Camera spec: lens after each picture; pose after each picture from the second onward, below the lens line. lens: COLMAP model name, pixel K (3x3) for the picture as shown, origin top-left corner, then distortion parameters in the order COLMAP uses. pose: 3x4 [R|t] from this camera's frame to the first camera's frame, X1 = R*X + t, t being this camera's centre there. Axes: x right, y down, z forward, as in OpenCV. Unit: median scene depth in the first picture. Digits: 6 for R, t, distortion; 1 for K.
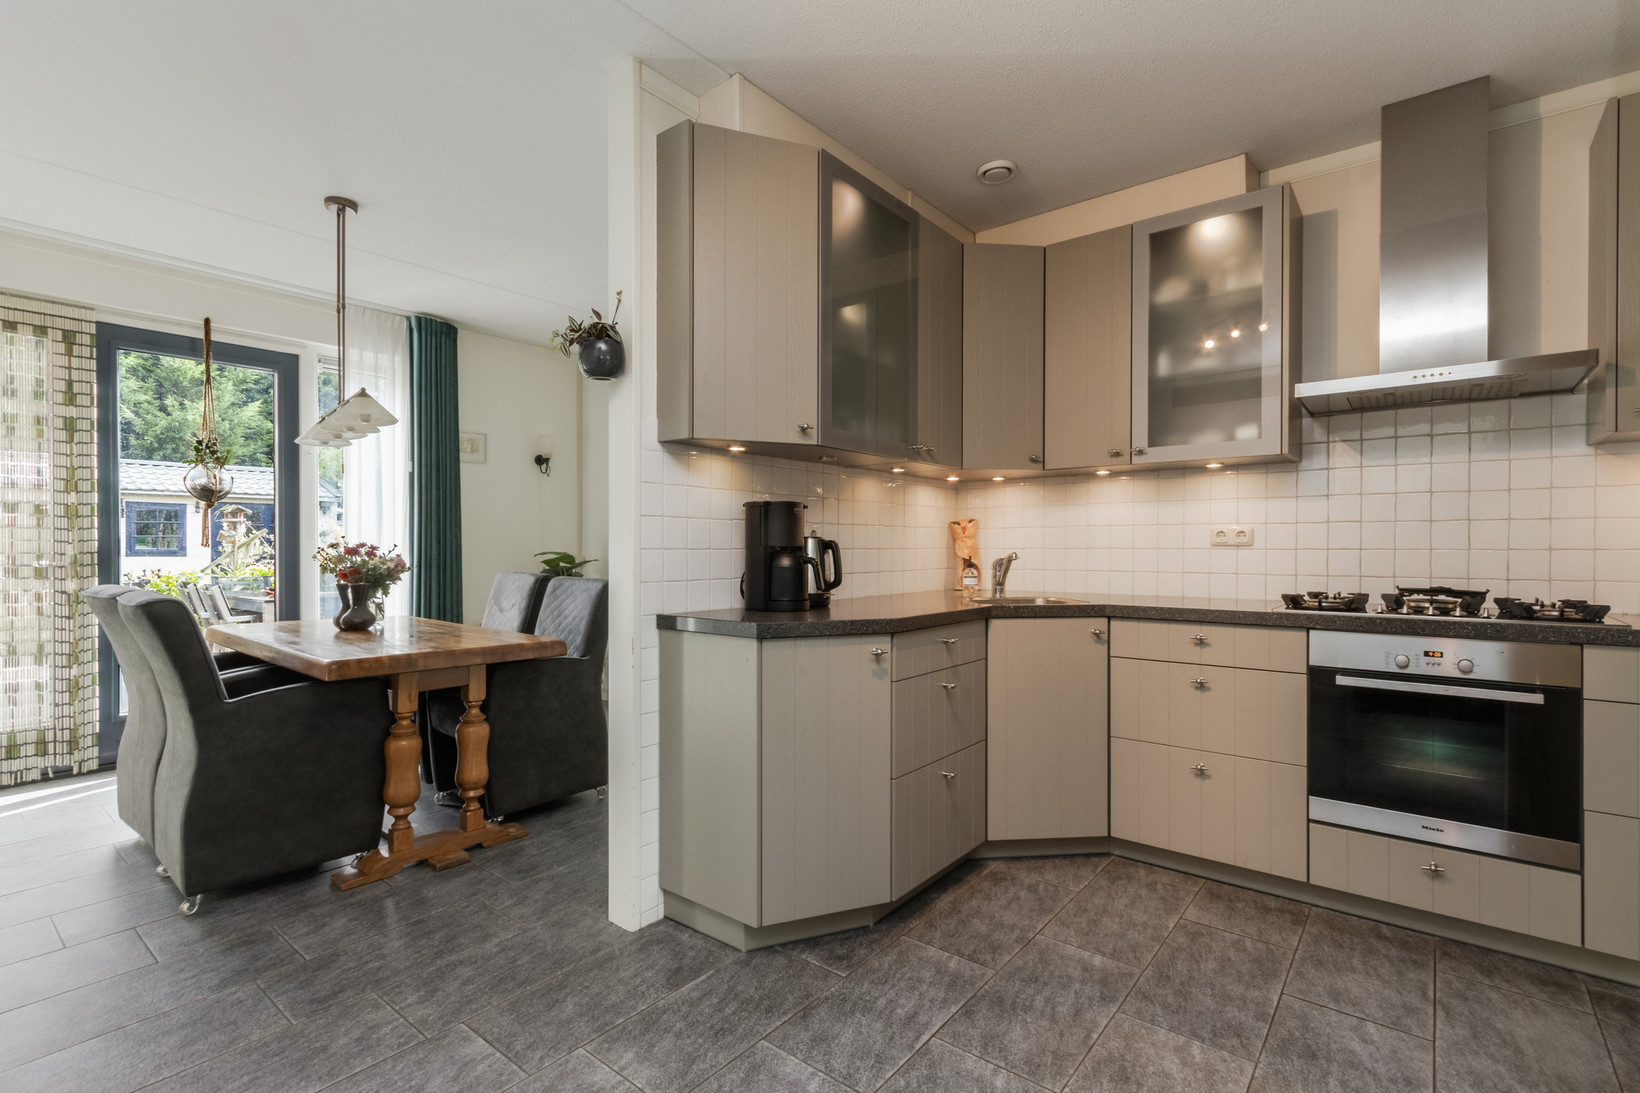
lens RADIAL K [[765.1, 0, 812.2], [0, 765.1, 549.3], [0, 0, 1]] dist [0.013116, -0.003867]
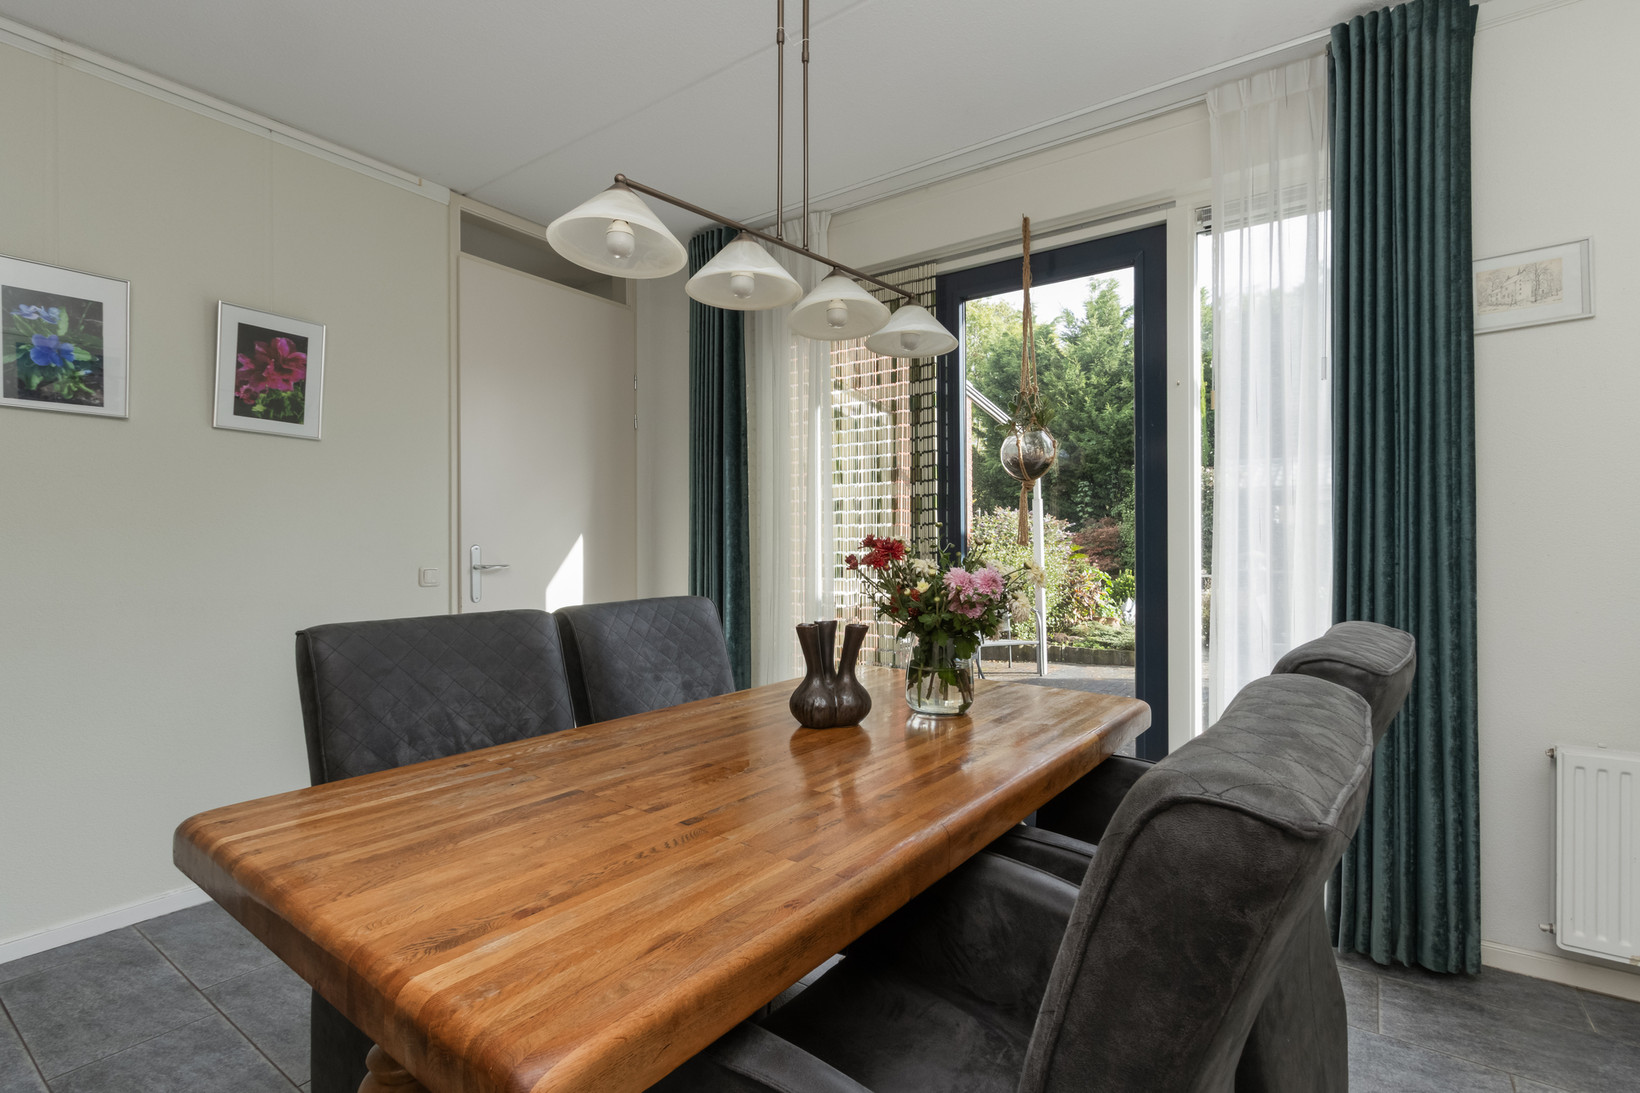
lens RADIAL K [[767.0, 0, 820.1], [0, 767.0, 522.7], [0, 0, 1]] dist [0.001848, 0.006072]
pose [[0.062341, -0.024256, -0.997760, -0.157123], [-0.005772, 0.999679, -0.024663, -0.009652], [0.998038, 0.007296, 0.062181, 1.107490]]
